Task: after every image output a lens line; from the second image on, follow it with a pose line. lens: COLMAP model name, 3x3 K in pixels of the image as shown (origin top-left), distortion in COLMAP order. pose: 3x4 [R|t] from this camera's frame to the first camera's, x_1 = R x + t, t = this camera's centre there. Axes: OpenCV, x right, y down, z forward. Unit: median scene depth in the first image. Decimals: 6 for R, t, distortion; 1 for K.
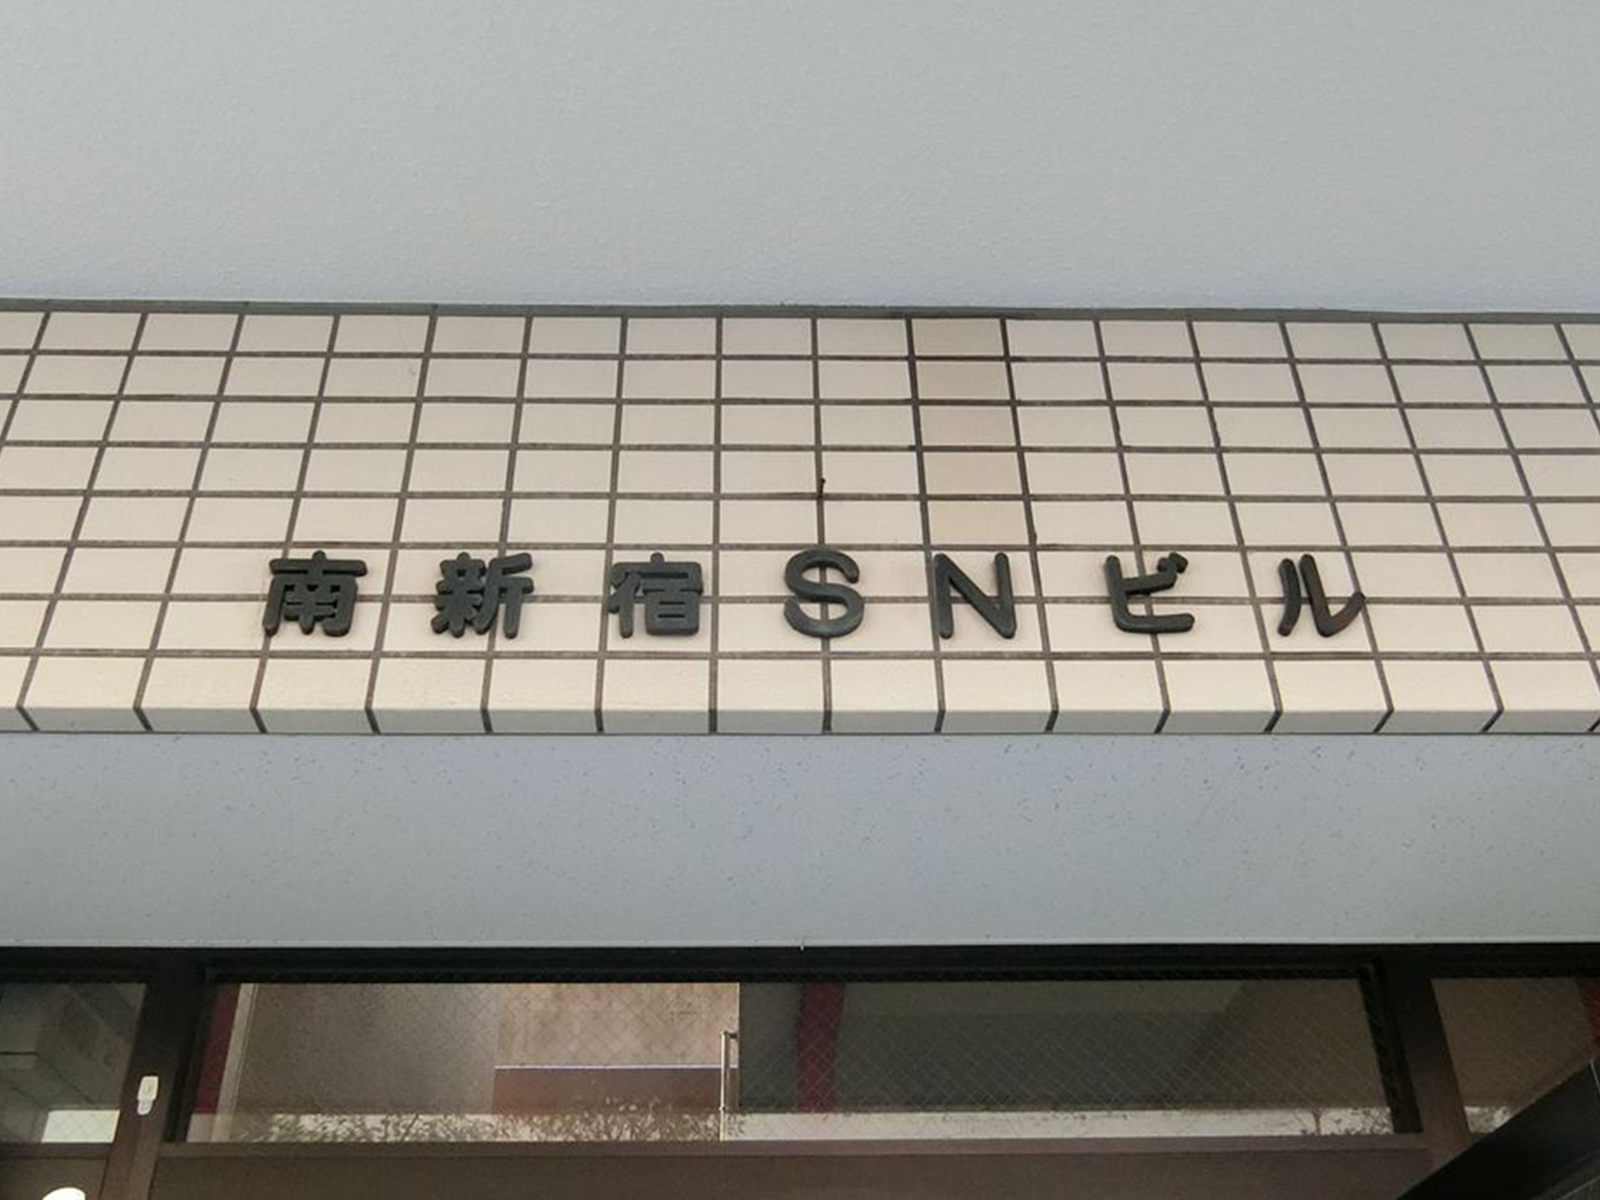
lens RADIAL K [[881.6, 0, 799.6], [0, 881.6, 598.1], [0, 0, 1]] dist [-0.008537, -0.001141]
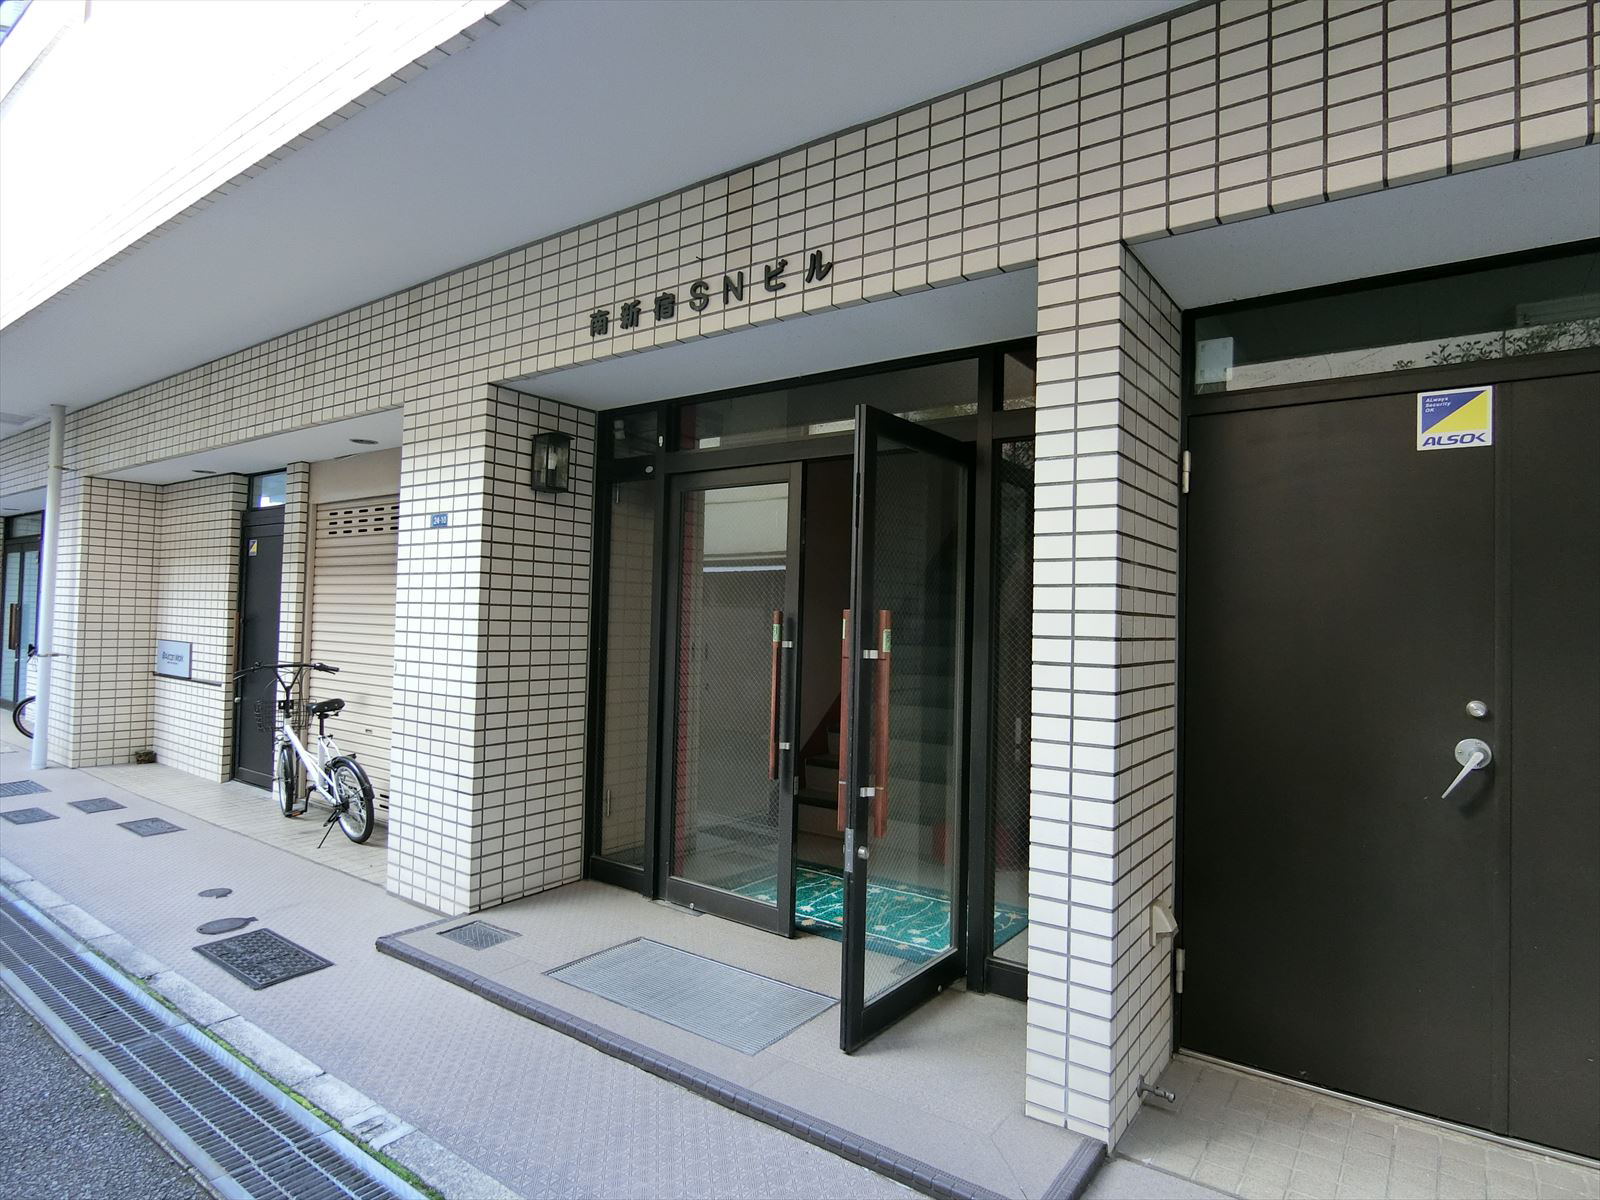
lens RADIAL K [[881.6, 0, 808.4], [0, 881.6, 598.7], [0, 0, 1]] dist [-0.008537, -0.001141]
pose [[0.782408, 0.028600, -0.622109, 2.343559], [0.220026, 0.921827, 0.319099, 0.074150], [0.582603, -0.386546, 0.714952, -1.459686]]
